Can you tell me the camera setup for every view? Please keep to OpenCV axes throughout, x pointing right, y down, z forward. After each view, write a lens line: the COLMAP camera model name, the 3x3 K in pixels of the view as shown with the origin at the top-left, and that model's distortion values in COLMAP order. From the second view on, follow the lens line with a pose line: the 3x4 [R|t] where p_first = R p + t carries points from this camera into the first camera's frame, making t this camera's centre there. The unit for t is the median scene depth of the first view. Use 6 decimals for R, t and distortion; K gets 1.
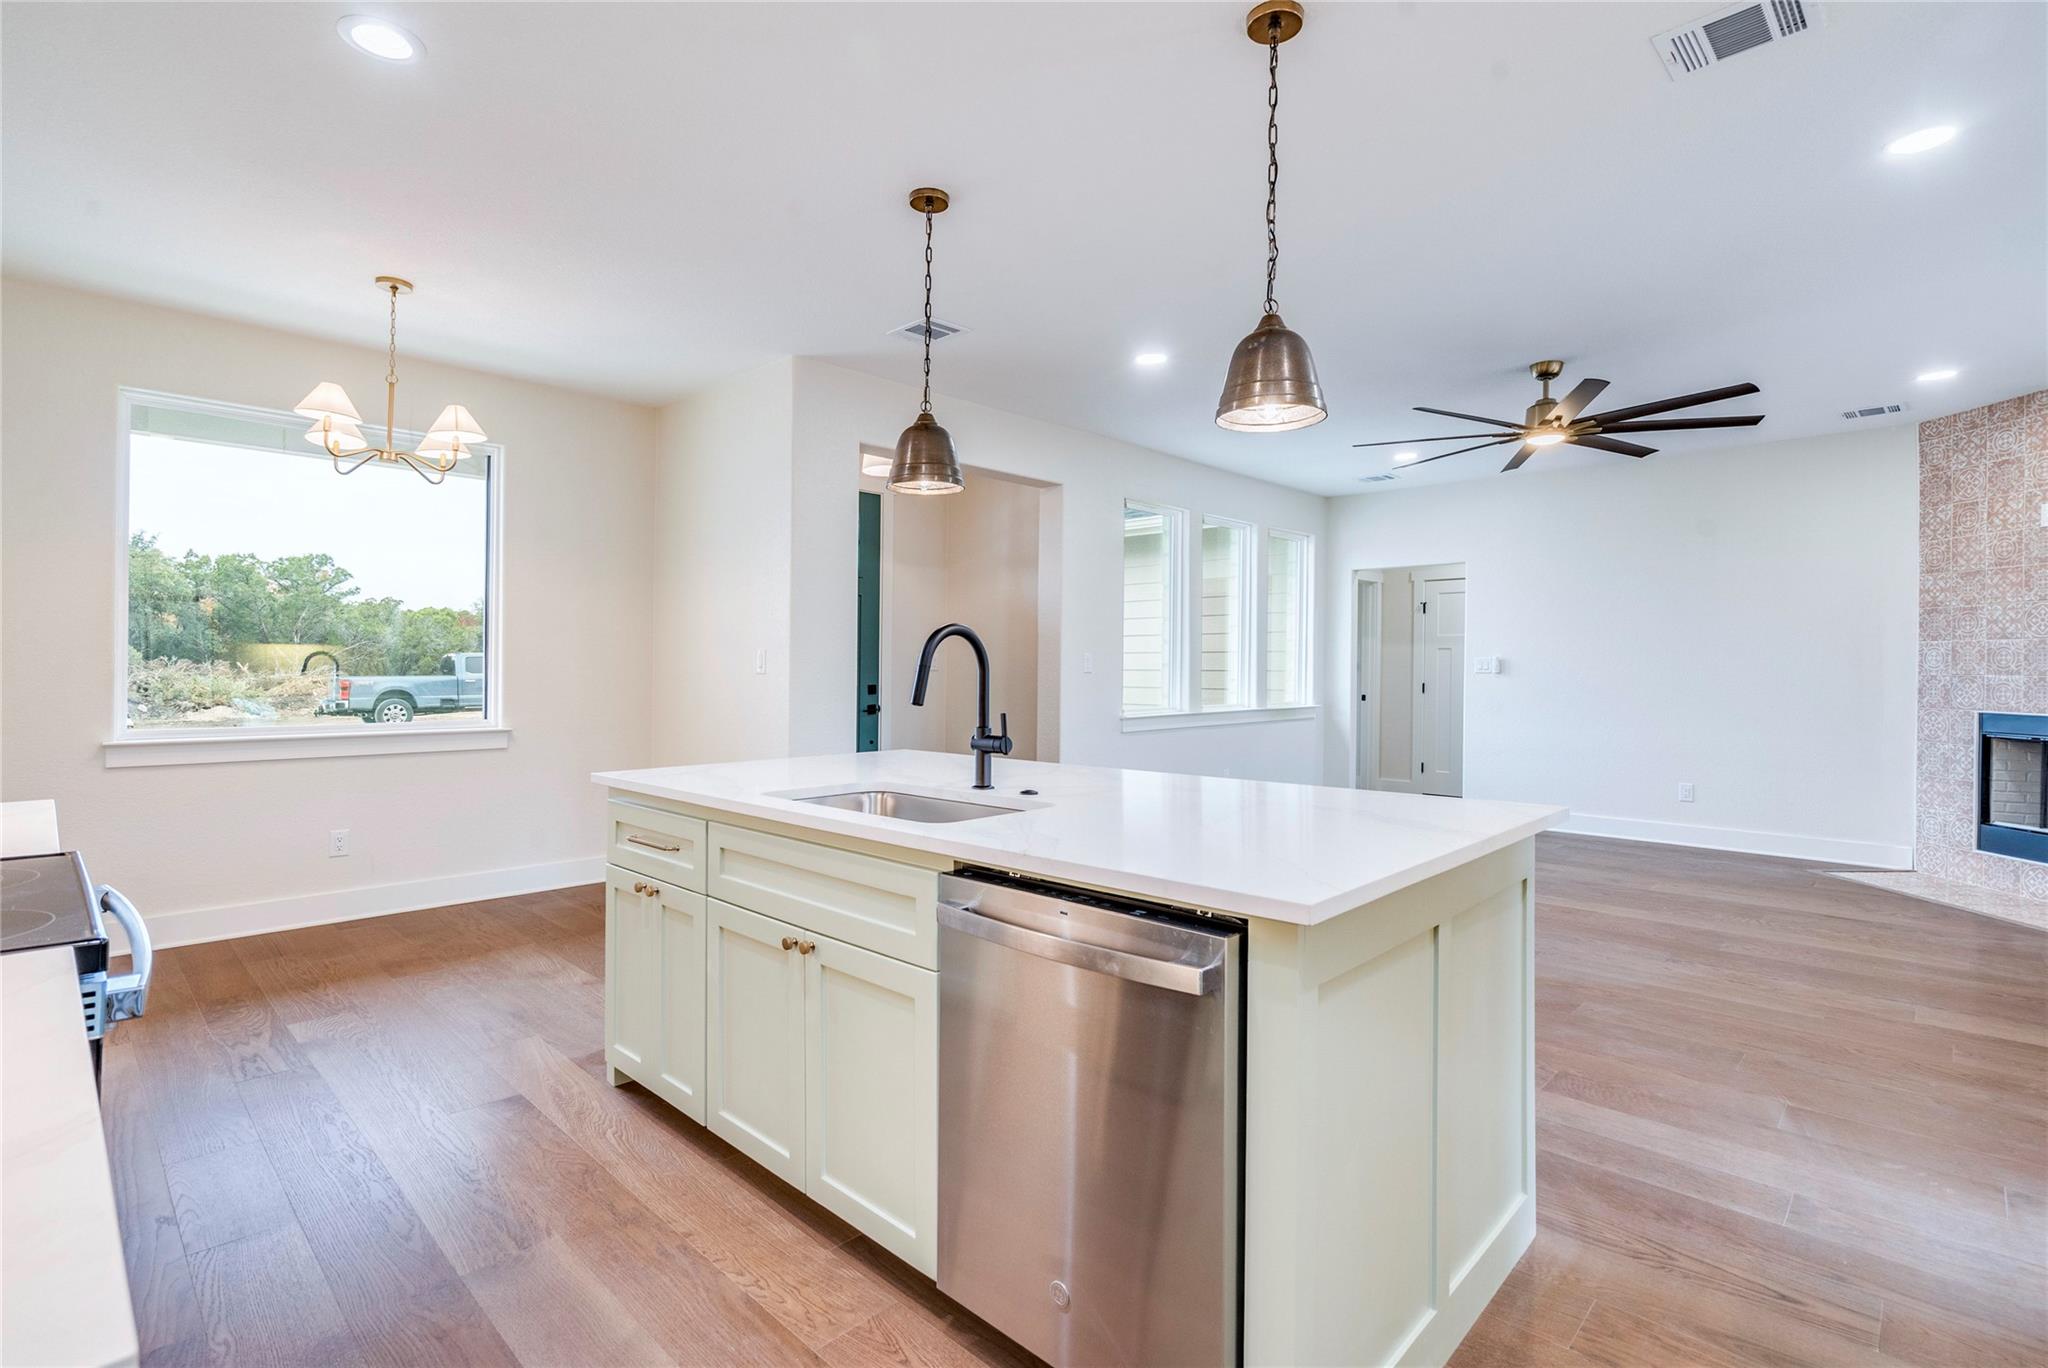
lens RADIAL K [[968.8, 0, 1024.7], [0, 968.8, 680.1], [0, 0, 1]] dist [0.001455, -0.000037]
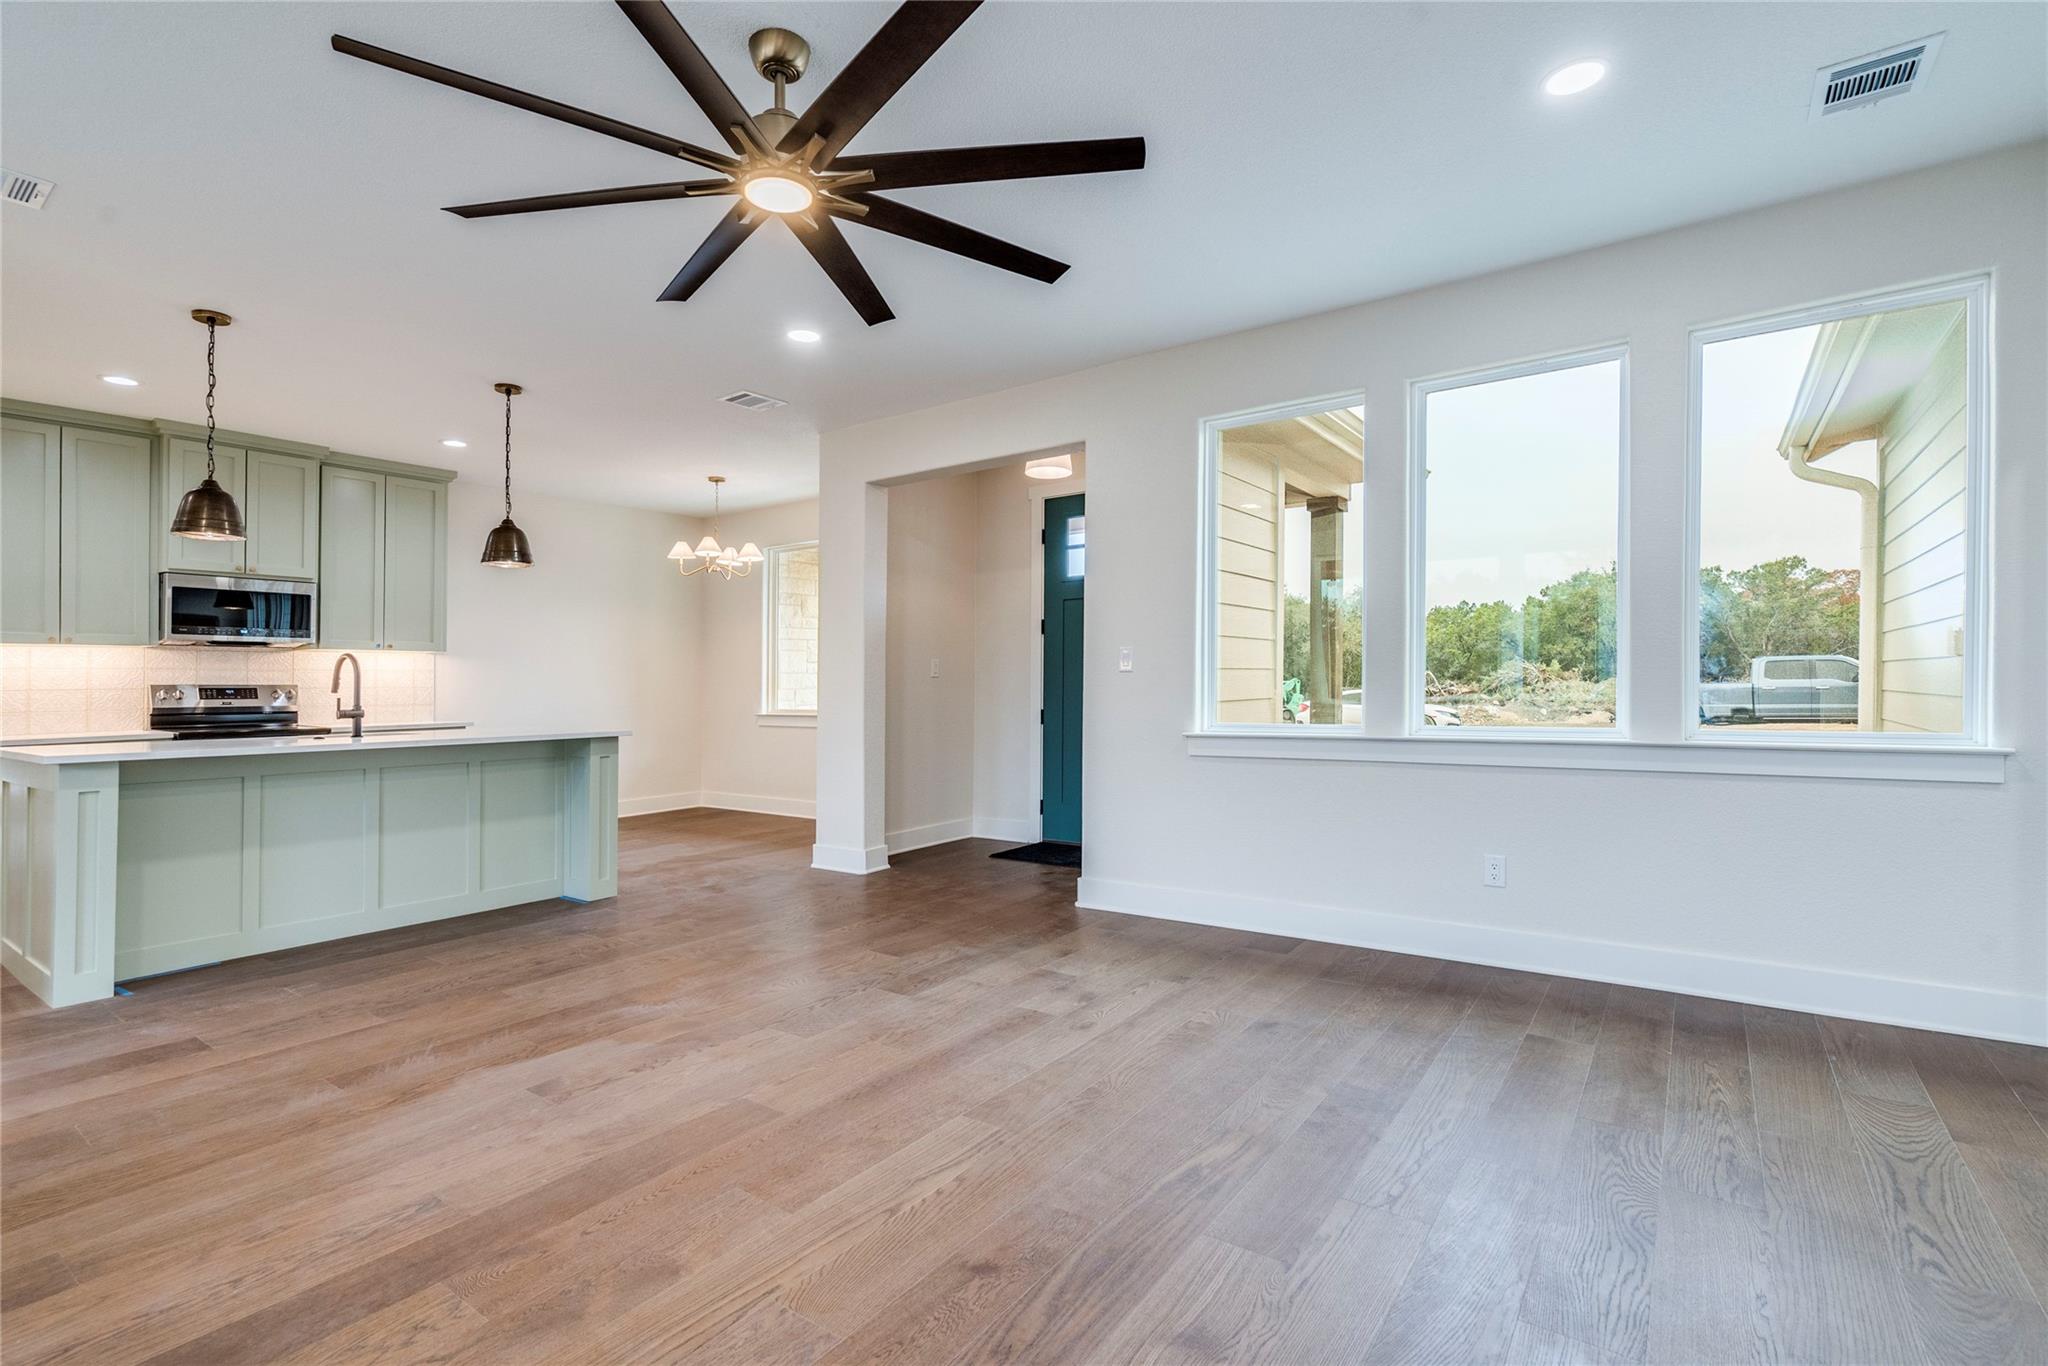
lens RADIAL K [[958.6, 0, 1008.8], [0, 958.6, 644.6], [0, 0, 1]] dist [0.004712, 0.000109]
pose [[0.130396, -0.047216, -0.990337, 0.879608], [0.001273, 0.998873, -0.047455, 0.007305], [0.991461, 0.004927, 0.130310, 0.879812]]
